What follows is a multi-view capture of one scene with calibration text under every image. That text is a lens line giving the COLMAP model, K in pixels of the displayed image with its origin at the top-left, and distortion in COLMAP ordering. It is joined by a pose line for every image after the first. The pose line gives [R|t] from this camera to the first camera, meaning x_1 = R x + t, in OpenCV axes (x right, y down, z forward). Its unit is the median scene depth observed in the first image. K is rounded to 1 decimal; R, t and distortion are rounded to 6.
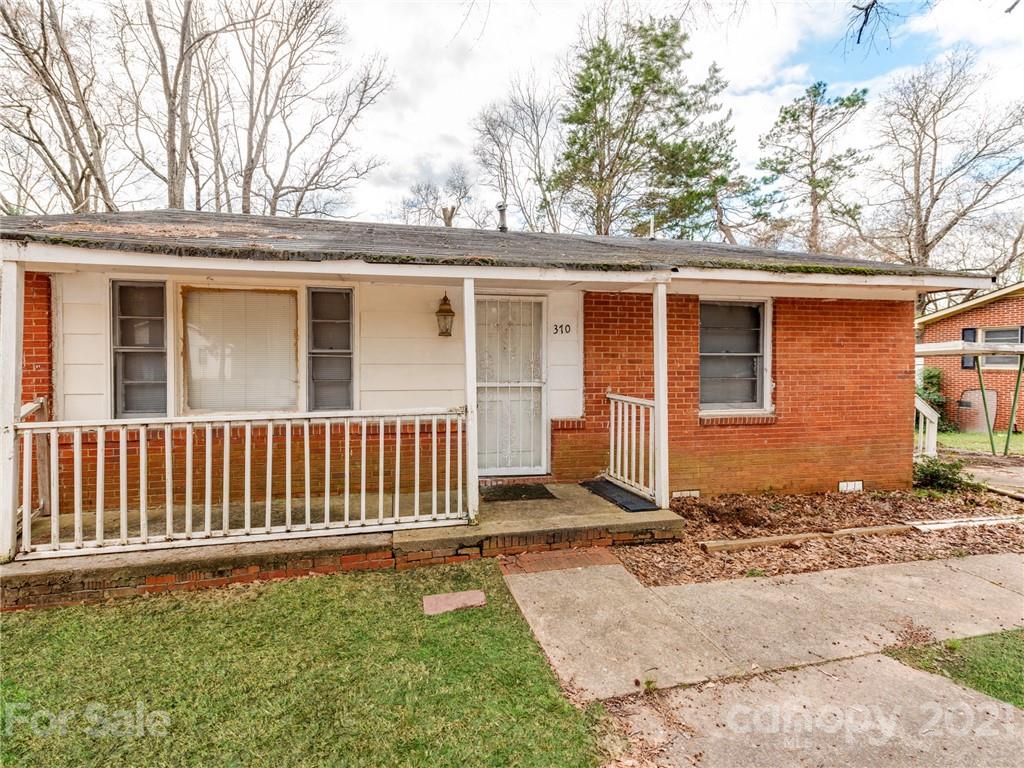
lens RADIAL K [[485.3, 0, 487.7], [0, 485.3, 369.7], [0, 0, 1]] dist [0.013210, -0.001818]
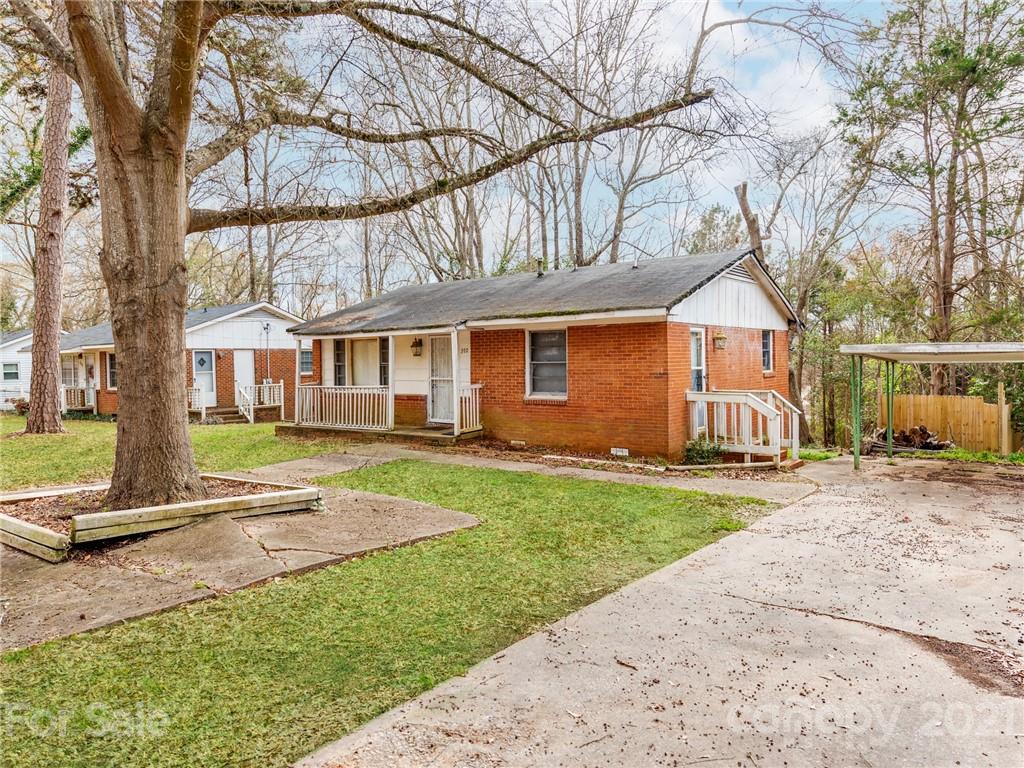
lens RADIAL K [[832.4, 0, 511.2], [0, 832.4, 384.6], [0, 0, 1]] dist [0.054935, 0.000205]
pose [[0.611601, 0.013670, -0.791048, 2.731320], [-0.003021, 0.999884, 0.014943, 0.002265], [0.791160, -0.006750, 0.611571, -0.845662]]
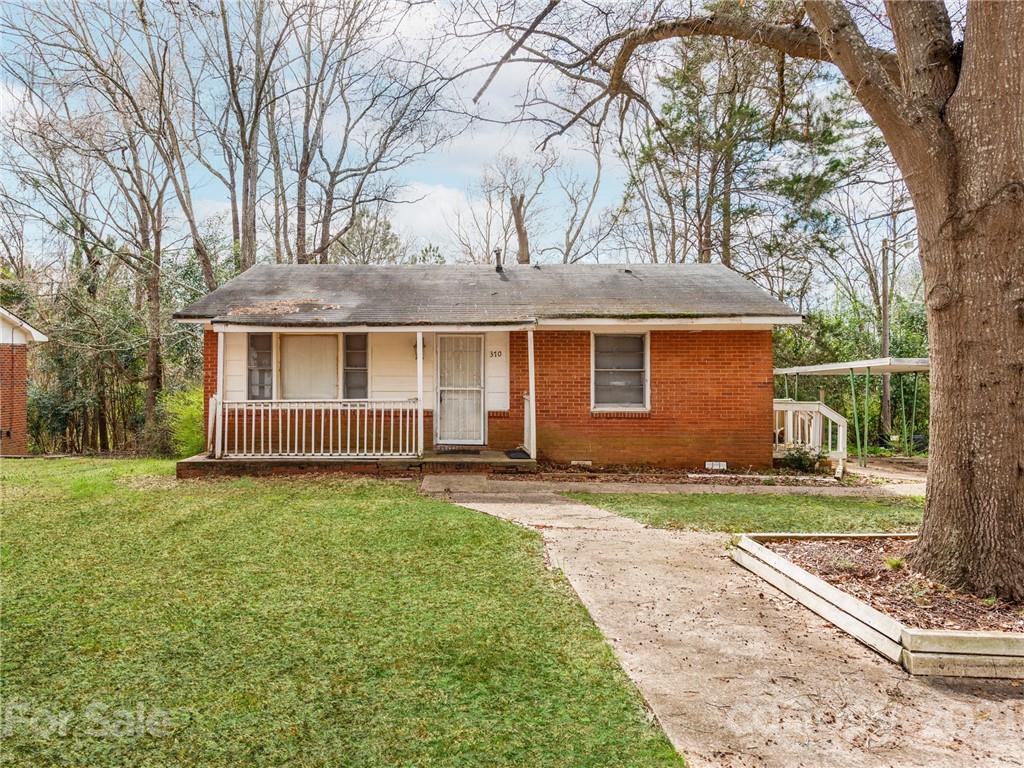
lens RADIAL K [[832.4, 0, 507.6], [0, 832.4, 380.1], [0, 0, 1]] dist [0.054935, 0.000205]
pose [[0.978607, 0.003821, -0.205702, 0.708896], [-0.005066, 0.999972, -0.005524, 0.015343], [0.205675, 0.006447, 0.978599, -1.561307]]
